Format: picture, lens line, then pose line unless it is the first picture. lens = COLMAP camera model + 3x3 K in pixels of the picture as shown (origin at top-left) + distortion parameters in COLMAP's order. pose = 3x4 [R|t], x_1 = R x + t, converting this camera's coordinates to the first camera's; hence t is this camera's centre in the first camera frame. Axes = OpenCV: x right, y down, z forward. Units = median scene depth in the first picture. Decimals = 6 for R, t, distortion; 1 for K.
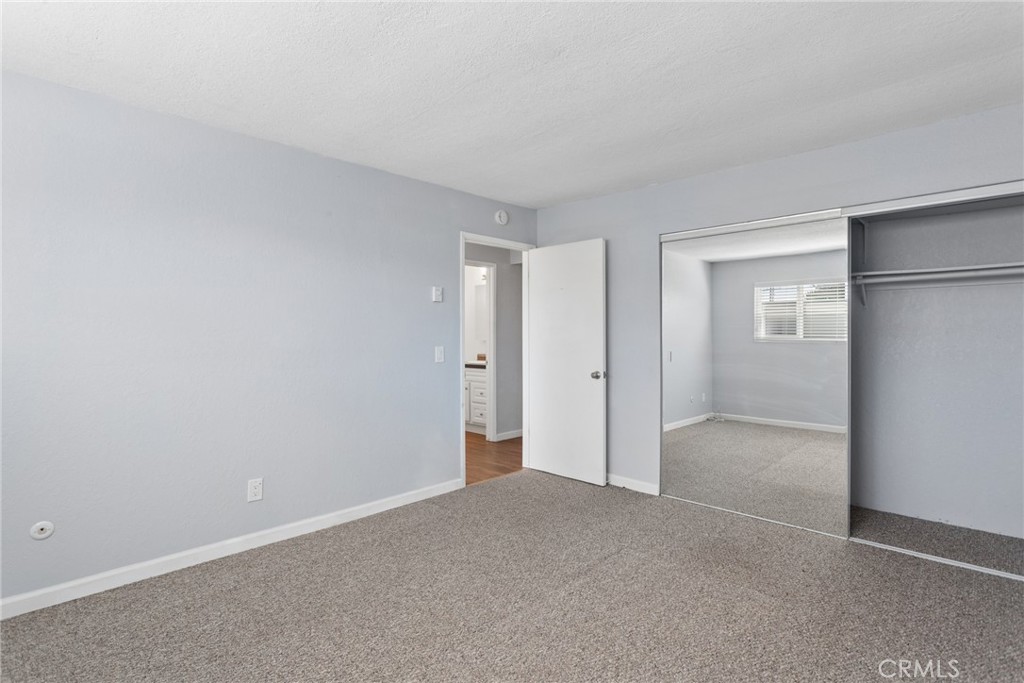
lens RADIAL K [[498.1, 0, 510.8], [0, 498.1, 336.7], [0, 0, 1]] dist [-0.004991, 0.000381]
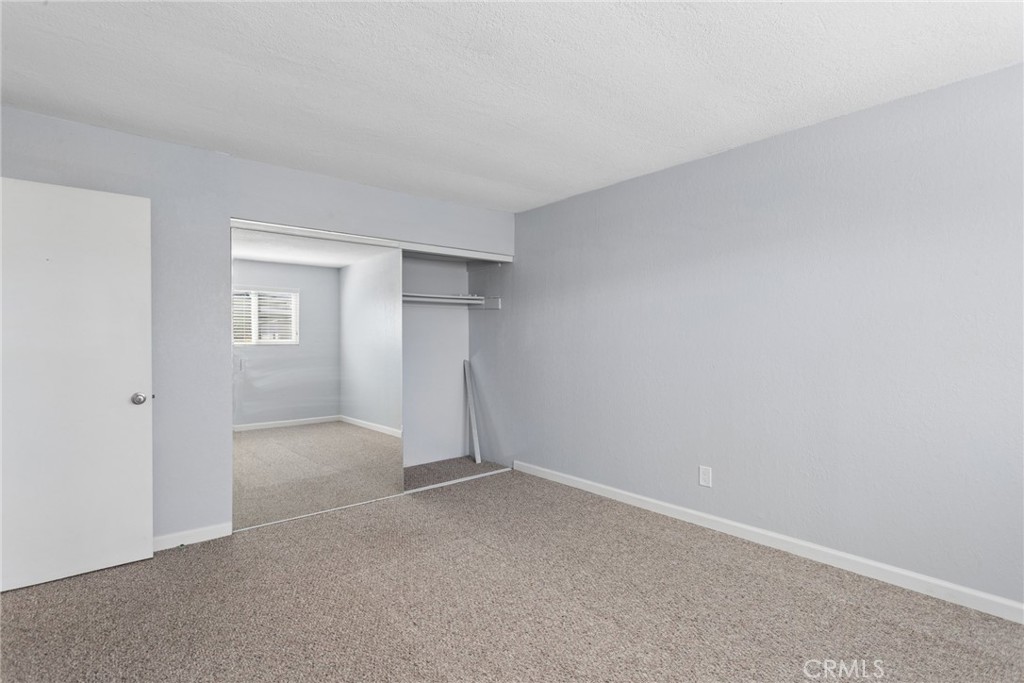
lens RADIAL K [[498.1, 0, 511.4], [0, 498.1, 345.1], [0, 0, 1]] dist [-0.004991, 0.000381]
pose [[0.103077, -0.014820, 0.994563, -0.572275], [0.003496, 0.999888, 0.014537, -0.005428], [-0.994667, 0.001979, 0.103117, 0.550402]]
